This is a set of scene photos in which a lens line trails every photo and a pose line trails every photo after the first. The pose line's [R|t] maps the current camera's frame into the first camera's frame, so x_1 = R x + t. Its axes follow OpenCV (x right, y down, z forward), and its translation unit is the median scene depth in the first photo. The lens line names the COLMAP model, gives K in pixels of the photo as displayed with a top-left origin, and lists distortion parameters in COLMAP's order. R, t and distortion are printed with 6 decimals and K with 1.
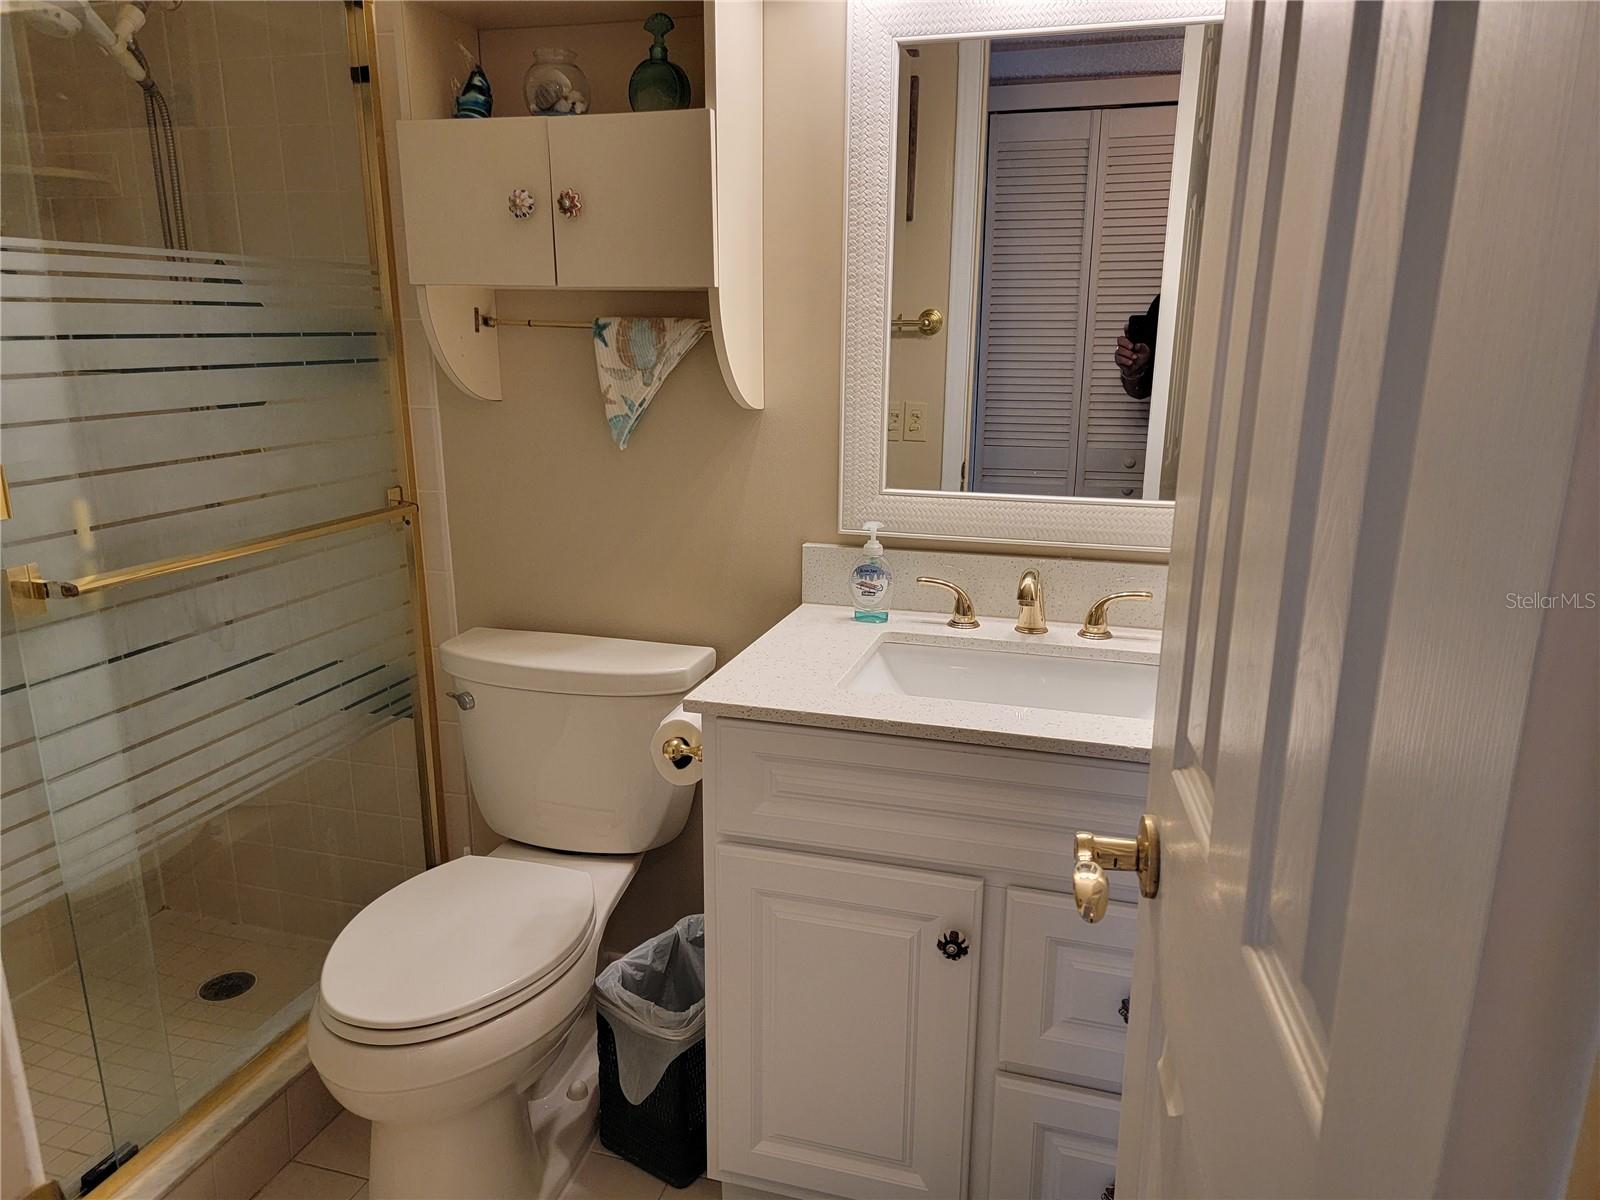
lens RADIAL K [[1098.0, 0, 794.8], [0, 1098.0, 623.7], [0, 0, 1]] dist [0.065821, -0.062320]
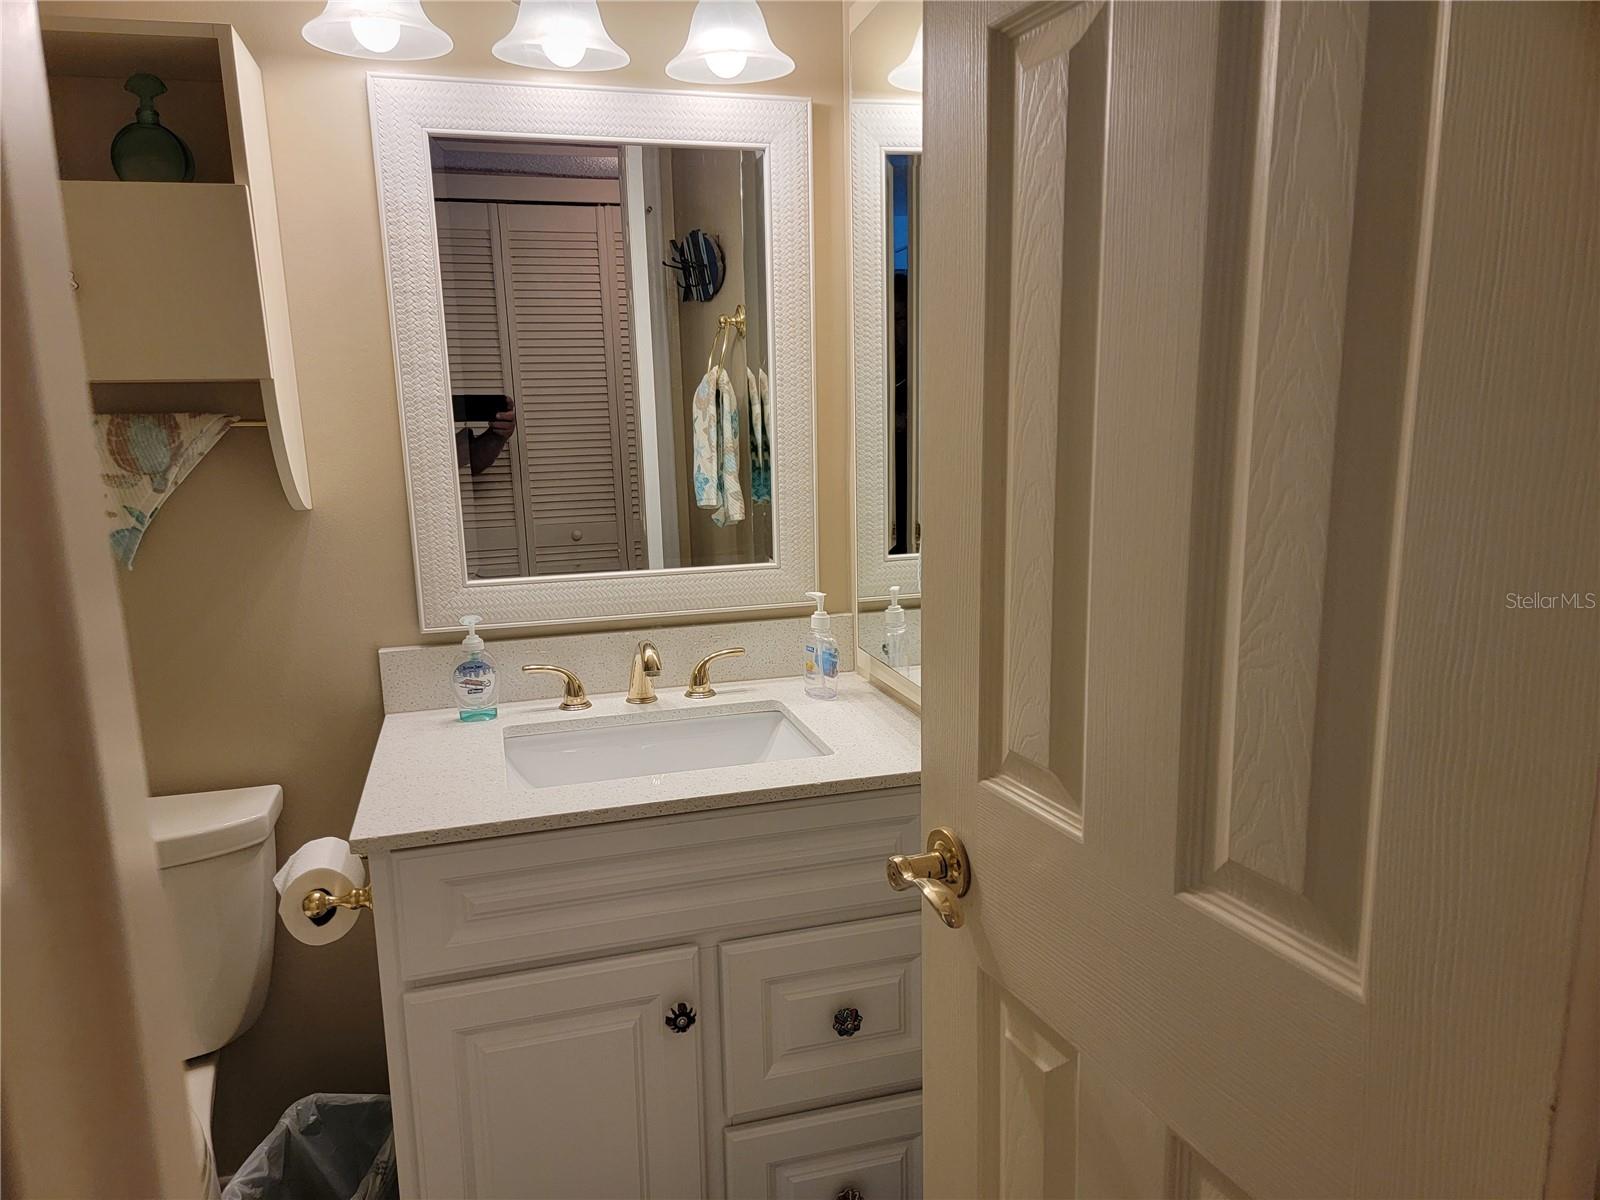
lens RADIAL K [[1098.0, 0, 794.8], [0, 1098.0, 623.7], [0, 0, 1]] dist [0.065821, -0.062320]
pose [[0.844155, -0.131385, 0.519750, -0.190295], [0.166215, 0.985871, -0.020746, -0.019320], [-0.509681, 0.103903, 0.854067, 0.036436]]
